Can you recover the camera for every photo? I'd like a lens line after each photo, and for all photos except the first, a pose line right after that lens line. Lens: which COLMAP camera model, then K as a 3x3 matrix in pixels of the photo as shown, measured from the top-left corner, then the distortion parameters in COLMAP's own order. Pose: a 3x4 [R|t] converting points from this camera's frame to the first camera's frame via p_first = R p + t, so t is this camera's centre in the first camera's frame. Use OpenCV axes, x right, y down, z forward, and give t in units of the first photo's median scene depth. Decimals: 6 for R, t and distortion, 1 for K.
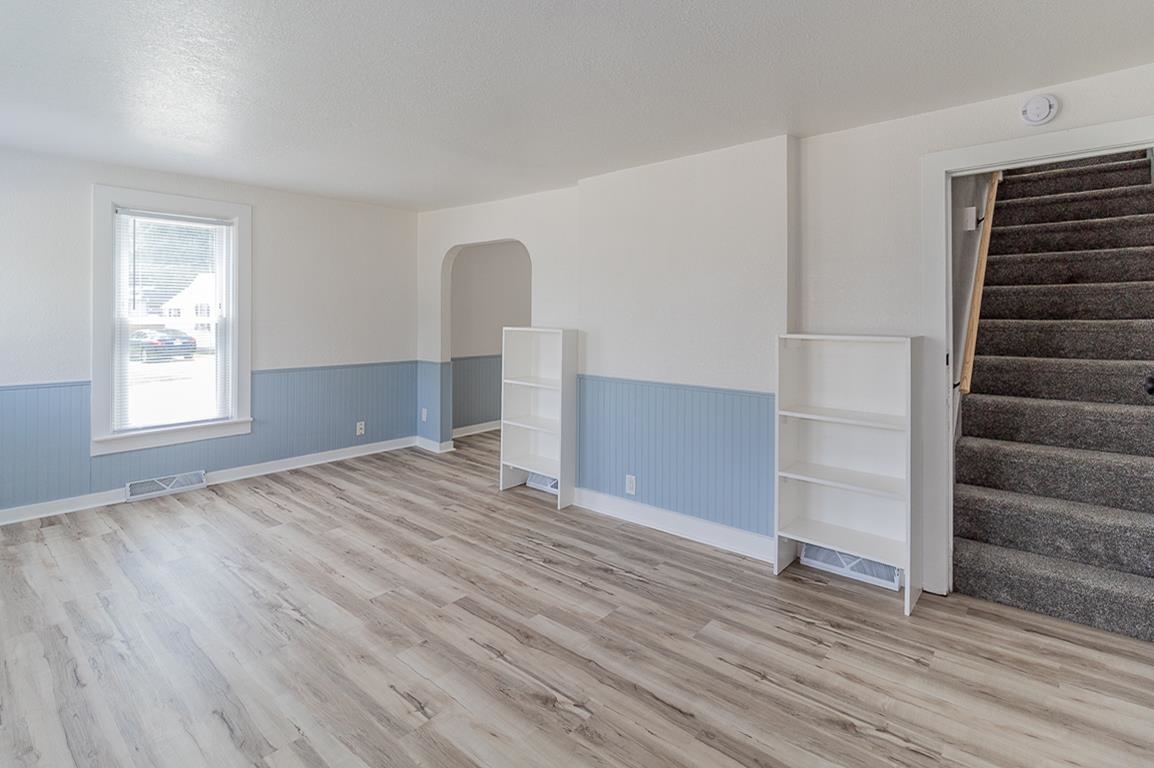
lens RADIAL K [[550.6, 0, 577.7], [0, 550.6, 309.3], [0, 0, 1]] dist [-0.000089, -0.000322]
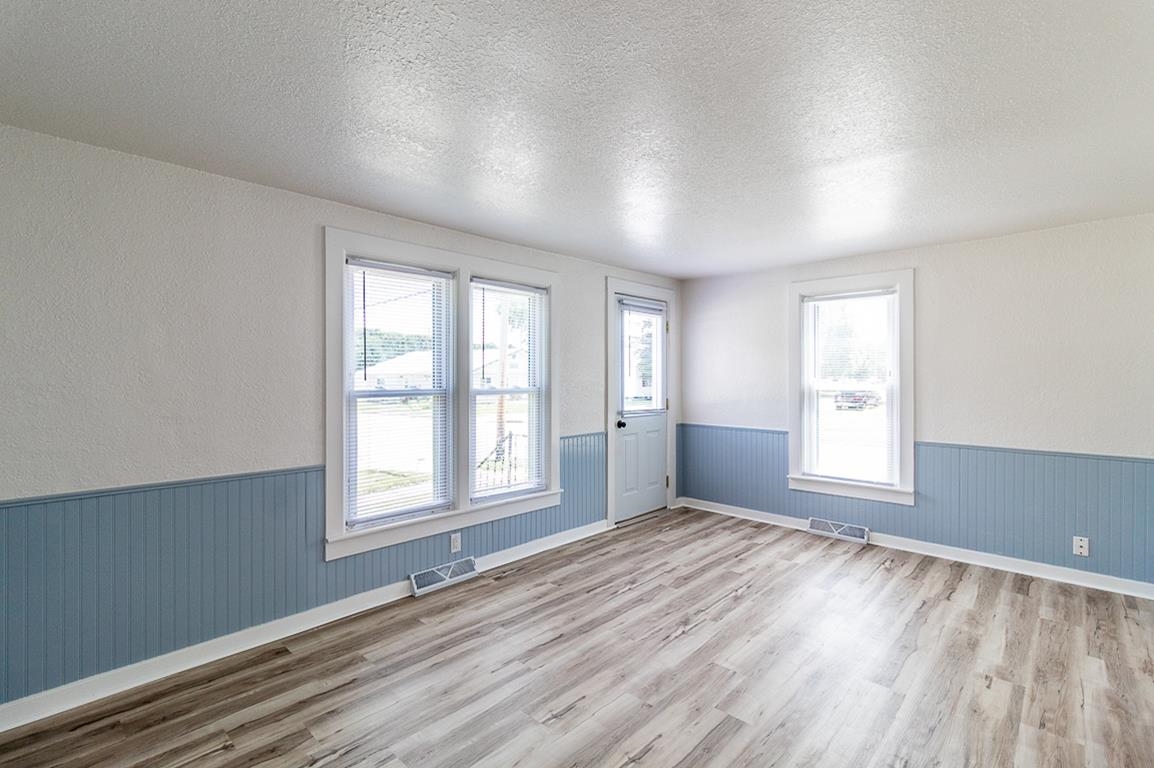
lens RADIAL K [[540.2, 0, 580.7], [0, 540.2, 359.9], [0, 0, 1]] dist [-0.000379, 0.000019]
pose [[-0.041228, -0.036923, -0.998467, 0.446460], [0.006133, 0.999289, -0.037207, 0.003662], [0.999131, -0.007658, -0.040972, 0.553800]]
